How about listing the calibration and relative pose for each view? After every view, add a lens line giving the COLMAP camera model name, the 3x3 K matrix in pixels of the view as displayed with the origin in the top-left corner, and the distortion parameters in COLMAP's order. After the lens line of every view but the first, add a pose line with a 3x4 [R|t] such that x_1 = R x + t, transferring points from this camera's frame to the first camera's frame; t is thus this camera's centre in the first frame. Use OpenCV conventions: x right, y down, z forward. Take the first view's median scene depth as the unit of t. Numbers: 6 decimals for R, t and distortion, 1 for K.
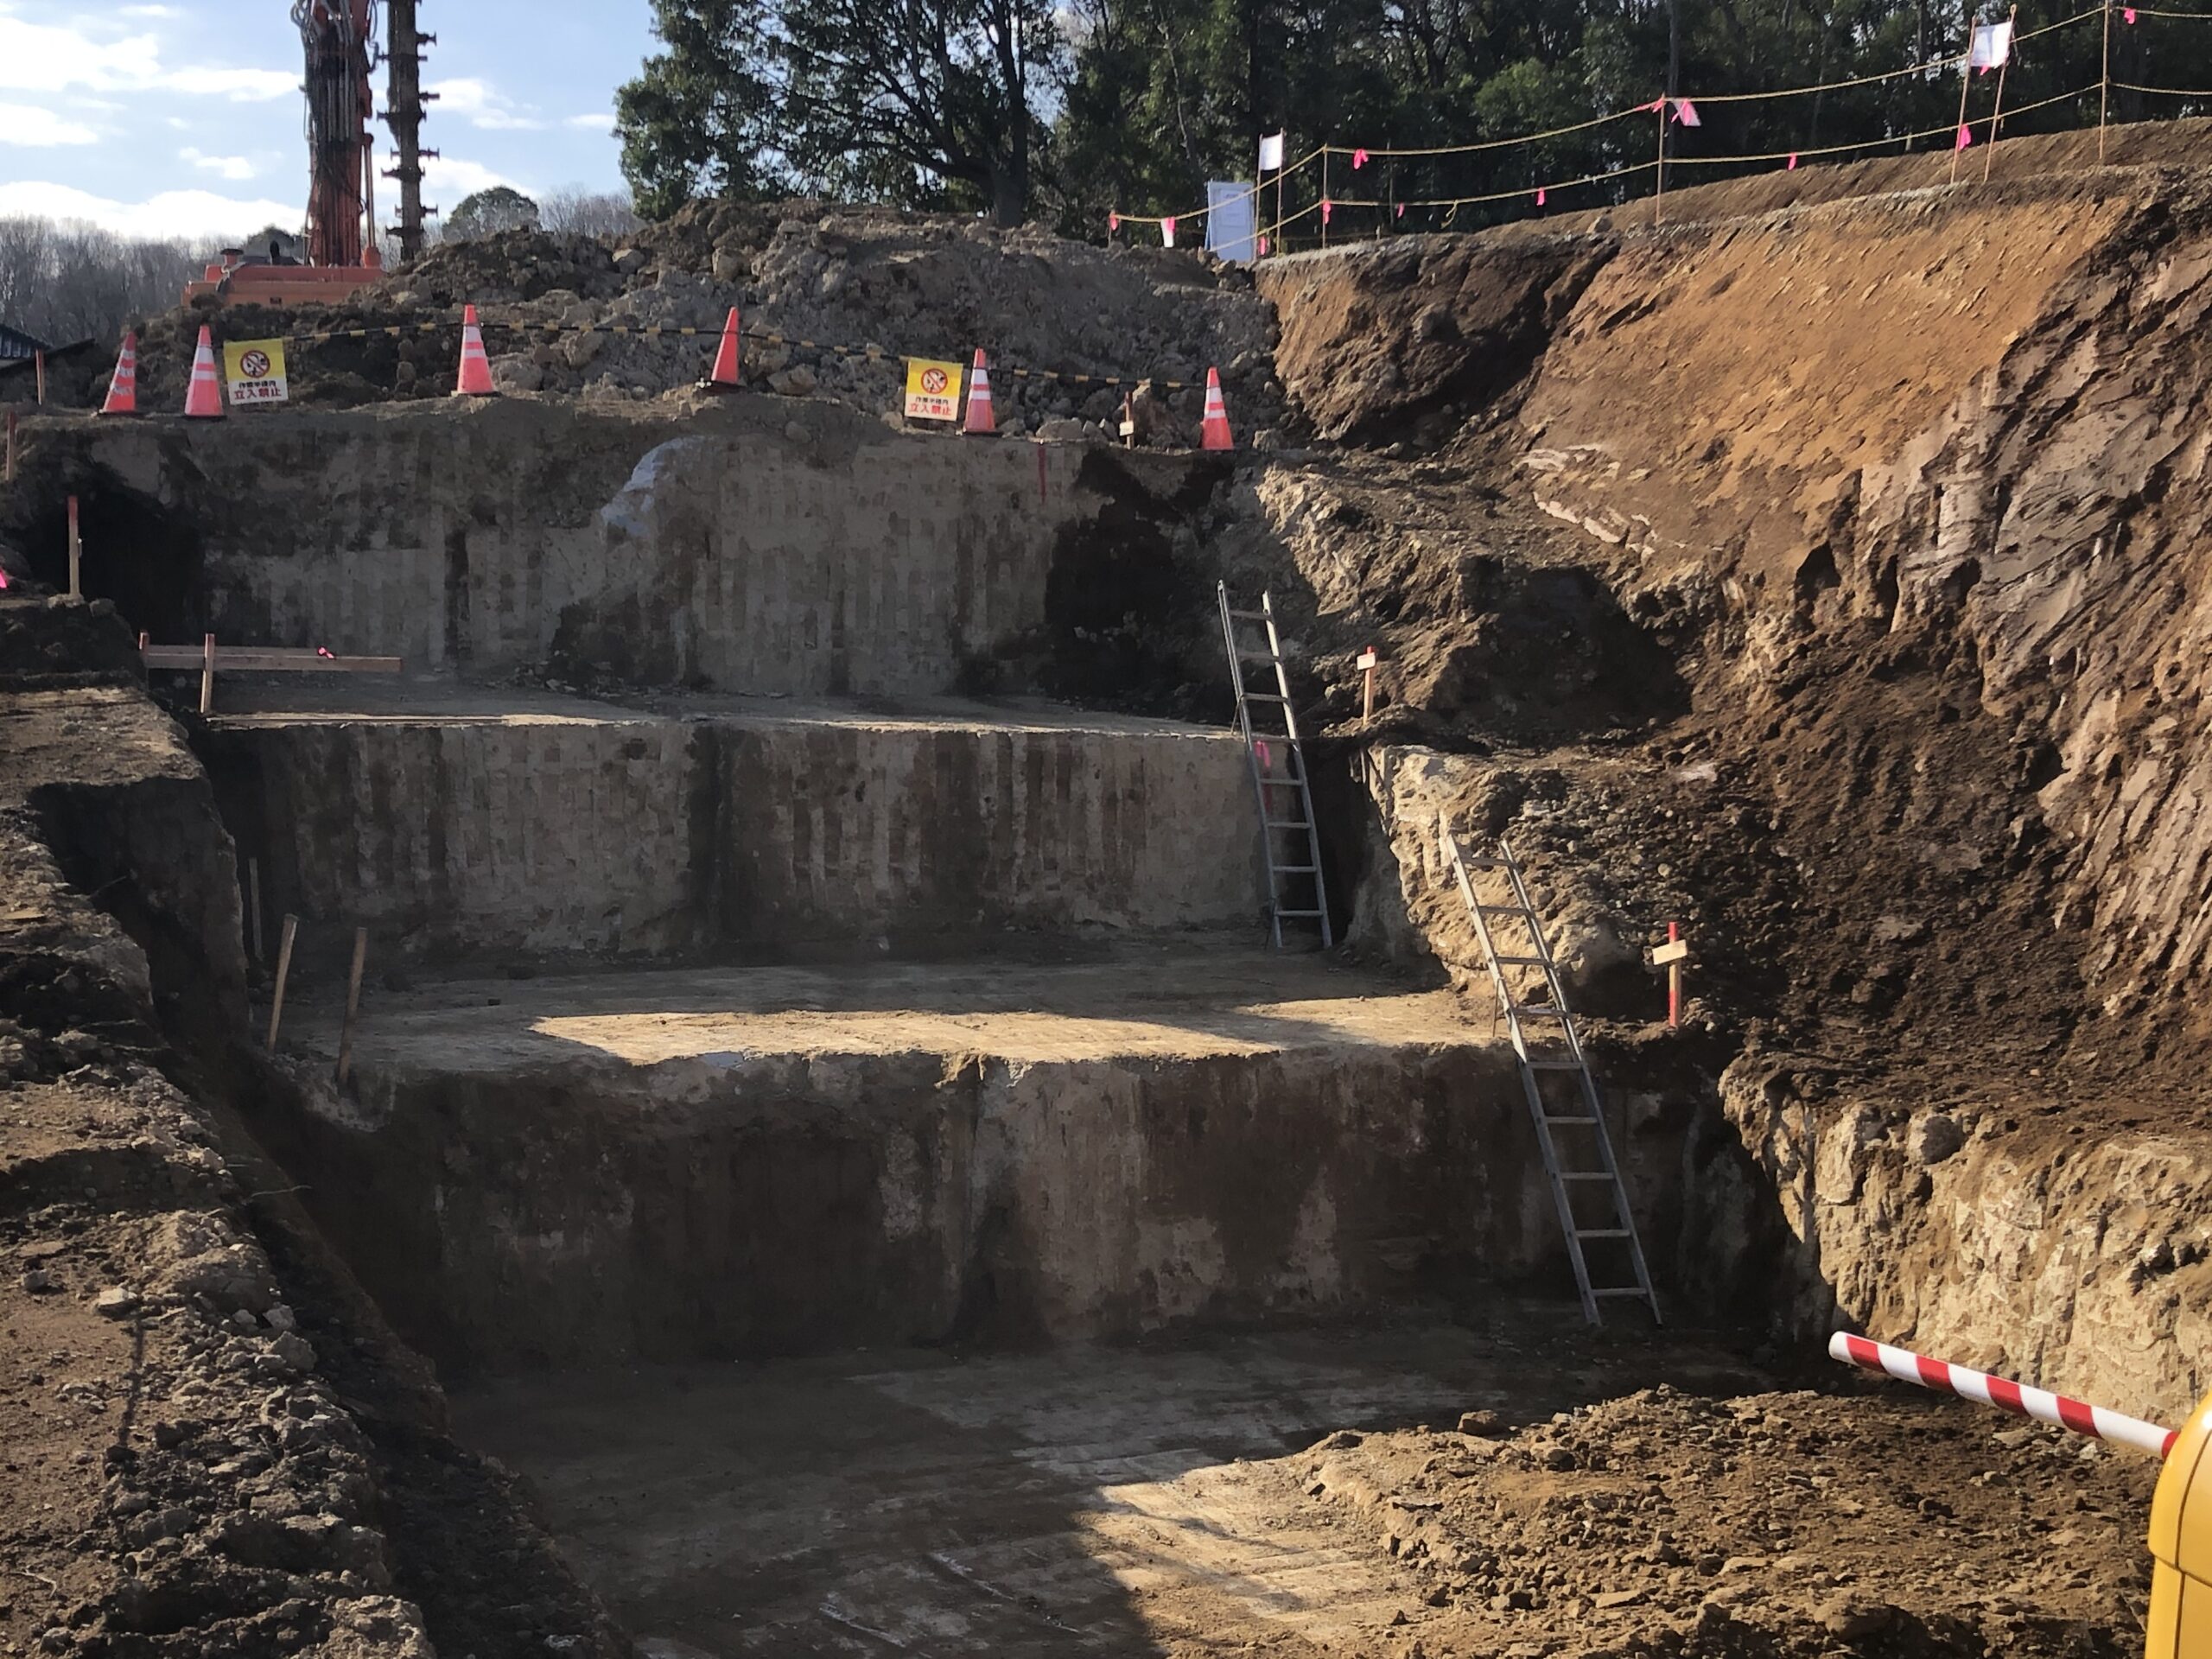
lens RADIAL K [[2974.3, 0, 1107.3], [0, 2974.3, 829.2], [0, 0, 1]] dist [0.016695, 0.000000]
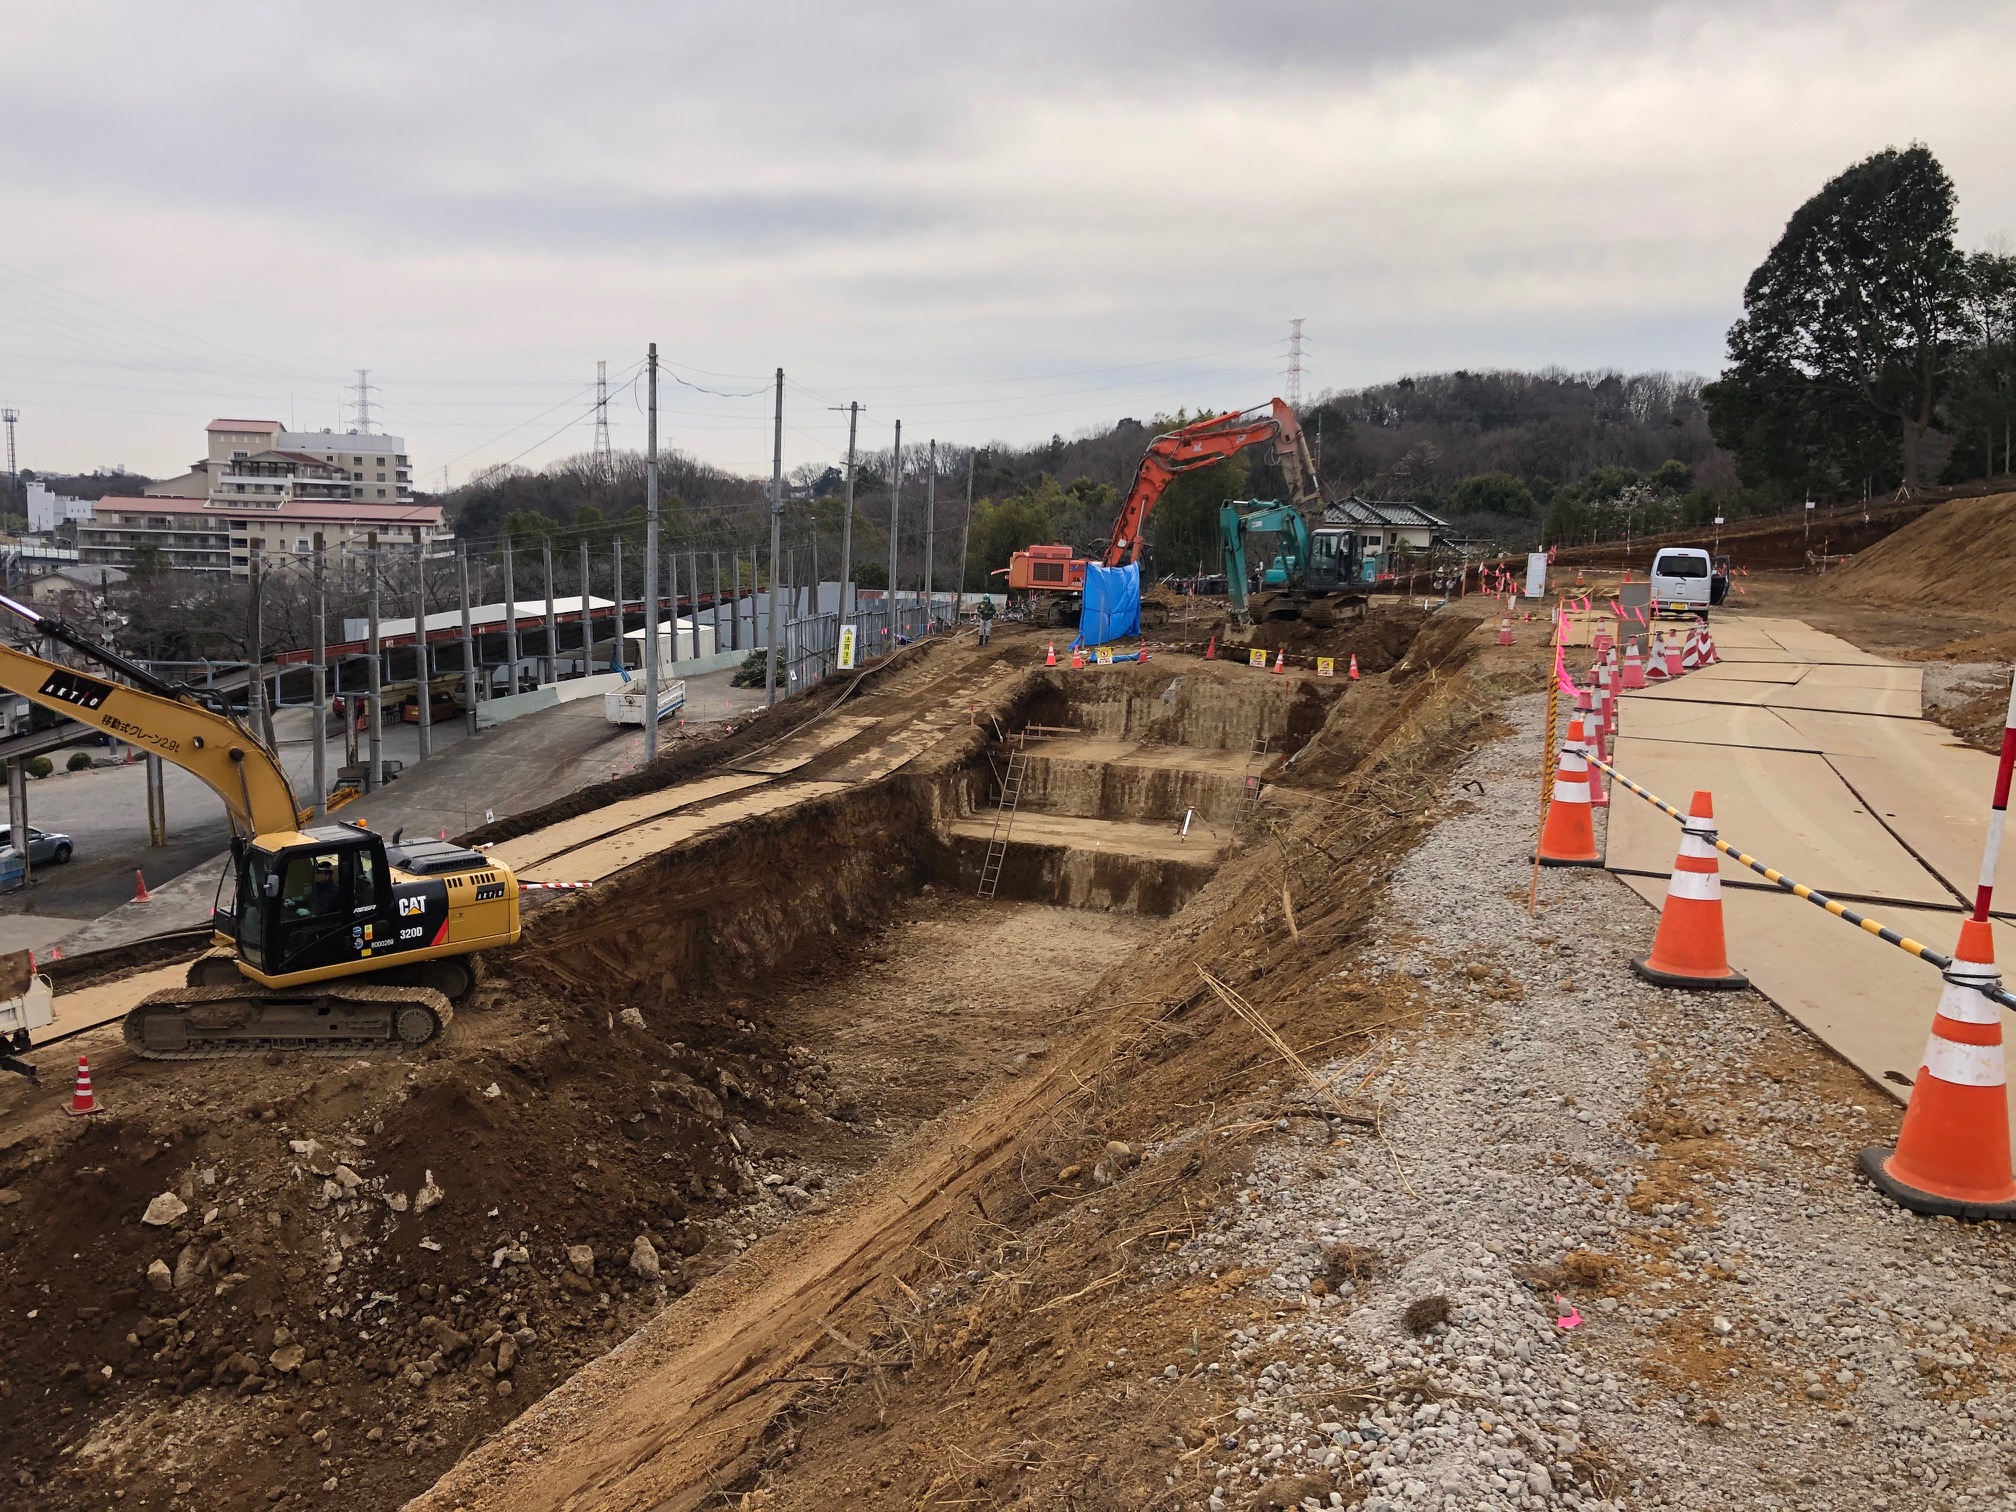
lens RADIAL K [[1675.2, 0, 1007.9], [0, 1675.2, 758.1], [0, 0, 1]] dist [-0.010722, -0.003721]
pose [[0.707757, 0.101481, -0.699129, 1.219281], [-0.062297, 0.994739, 0.081323, -0.193341], [0.703704, -0.014003, 0.710355, -0.666965]]
